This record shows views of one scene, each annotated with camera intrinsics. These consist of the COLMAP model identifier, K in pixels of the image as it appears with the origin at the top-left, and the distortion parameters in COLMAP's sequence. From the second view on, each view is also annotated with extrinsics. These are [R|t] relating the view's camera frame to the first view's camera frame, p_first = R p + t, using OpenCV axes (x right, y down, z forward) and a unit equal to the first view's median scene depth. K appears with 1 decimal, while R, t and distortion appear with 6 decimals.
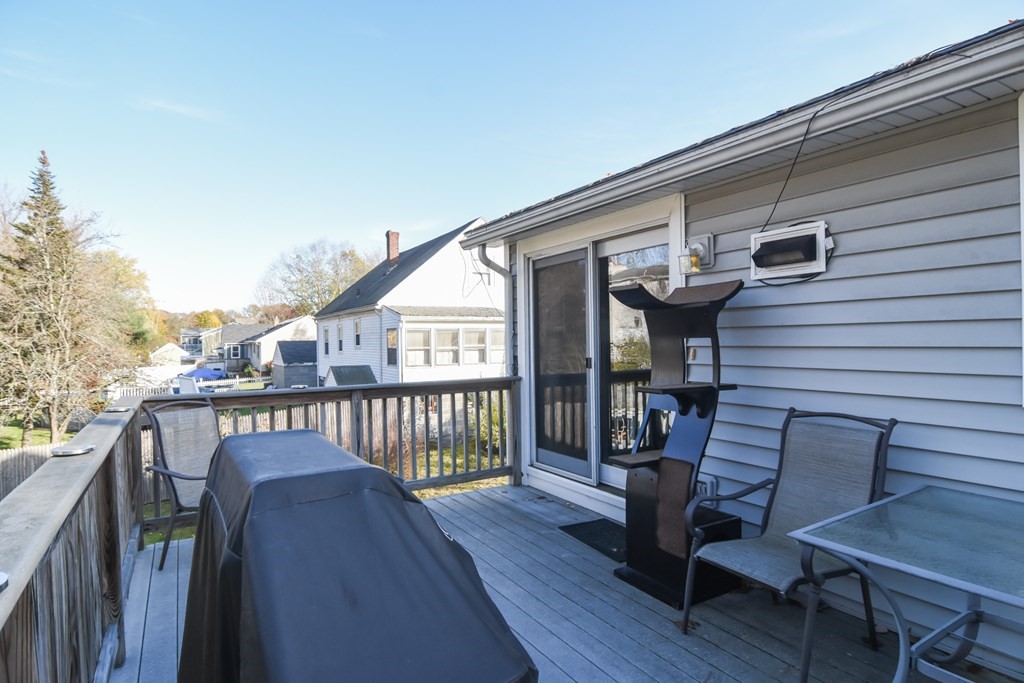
lens RADIAL K [[549.9, 0, 512.0], [0, 549.9, 341.5], [0, 0, 1]] dist [-0.002092, -0.000137]
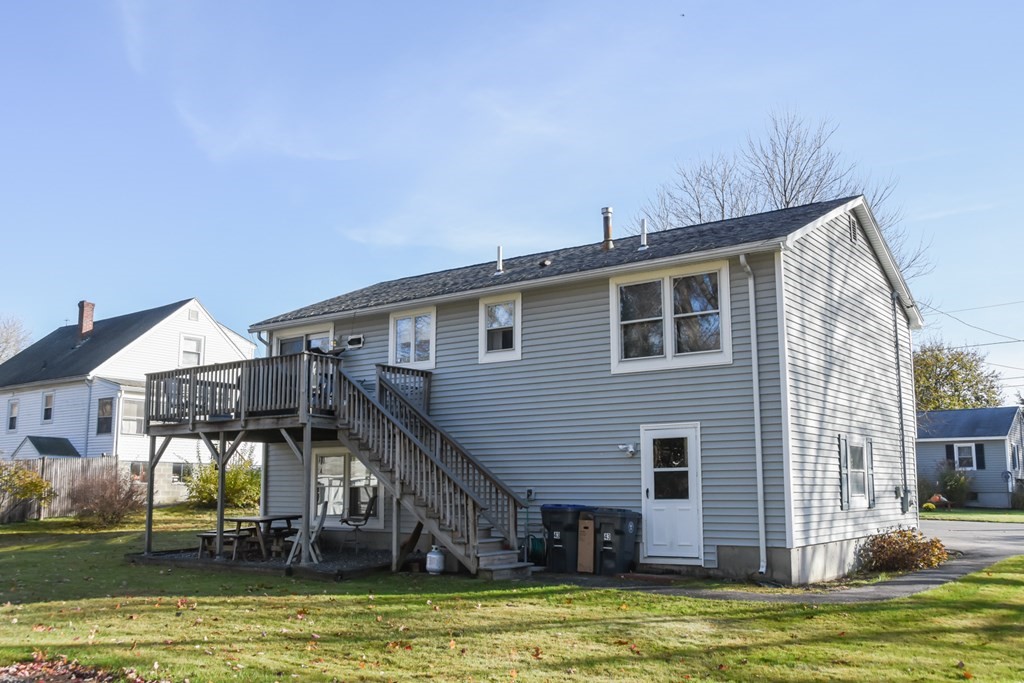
lens RADIAL K [[907.8, 0, 512.0], [0, 907.8, 341.5], [0, 0, 1]] dist [0.002827, 0.003974]
pose [[0.932043, 0.076530, 0.354175, -0.418655], [-0.016778, 0.985508, -0.168796, 0.507667], [-0.361960, 0.151383, 0.919820, -2.984010]]
